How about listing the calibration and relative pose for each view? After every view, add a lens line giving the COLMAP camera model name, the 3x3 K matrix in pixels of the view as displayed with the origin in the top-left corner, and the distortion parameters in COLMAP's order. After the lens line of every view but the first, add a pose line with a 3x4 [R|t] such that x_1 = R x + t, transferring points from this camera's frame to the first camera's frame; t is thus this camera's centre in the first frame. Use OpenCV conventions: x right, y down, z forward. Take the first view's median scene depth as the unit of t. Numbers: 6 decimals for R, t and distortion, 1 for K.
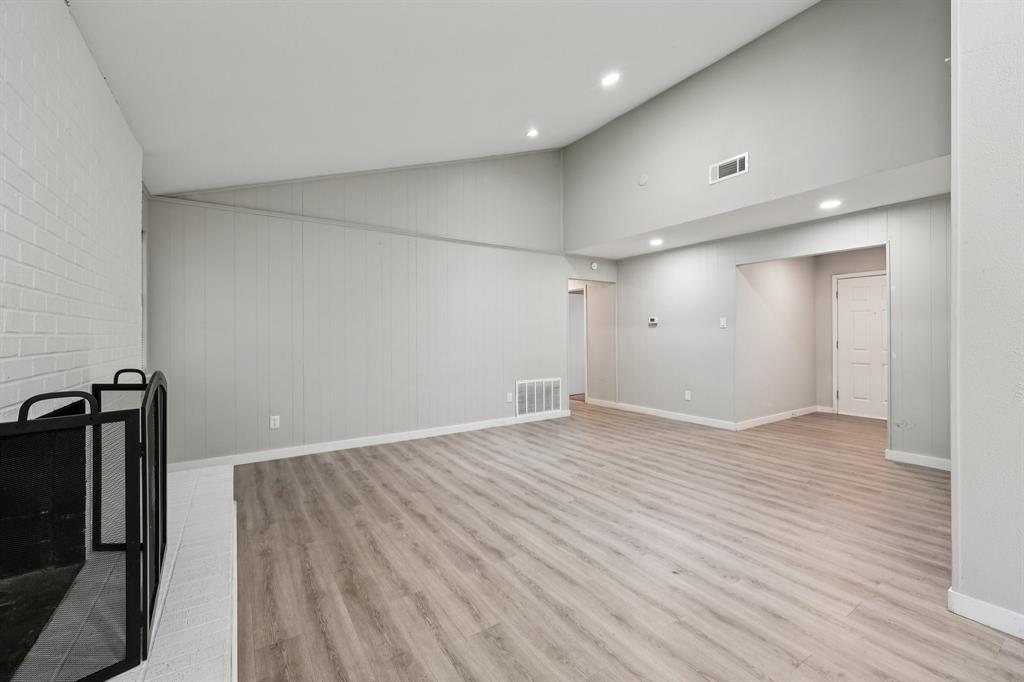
lens RADIAL K [[424.1, 0, 515.1], [0, 424.1, 336.1], [0, 0, 1]] dist [-0.001660, 0.000452]
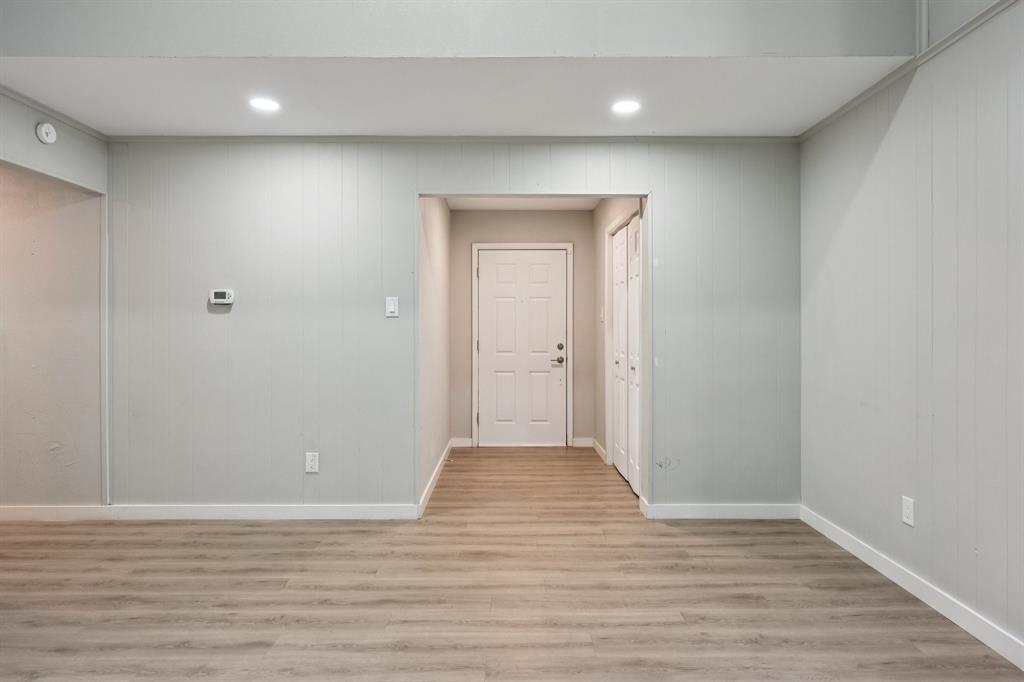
lens RADIAL K [[599.2, 0, 515.4], [0, 599.2, 331.1], [0, 0, 1]] dist [-0.000588, -0.000270]
pose [[0.546564, 0.001909, 0.837415, -0.025640], [-0.000617, 0.999998, -0.001877, -0.001838], [-0.837417, 0.000510, 0.546564, 0.673319]]
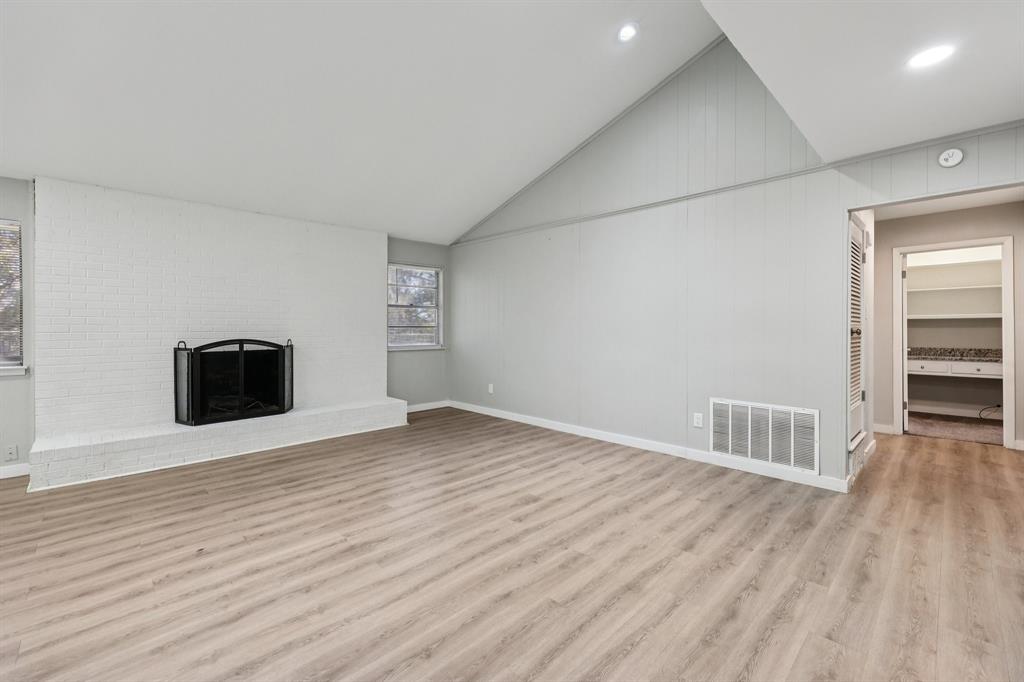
lens RADIAL K [[427.3, 0, 513.2], [0, 427.3, 329.1], [0, 0, 1]] dist [-0.000426, 0.000325]
pose [[0.188731, 0.010952, -0.981968, 0.851877], [-0.002032, 0.999940, 0.010761, -0.006863], [0.982027, -0.000035, 0.188742, 0.847744]]
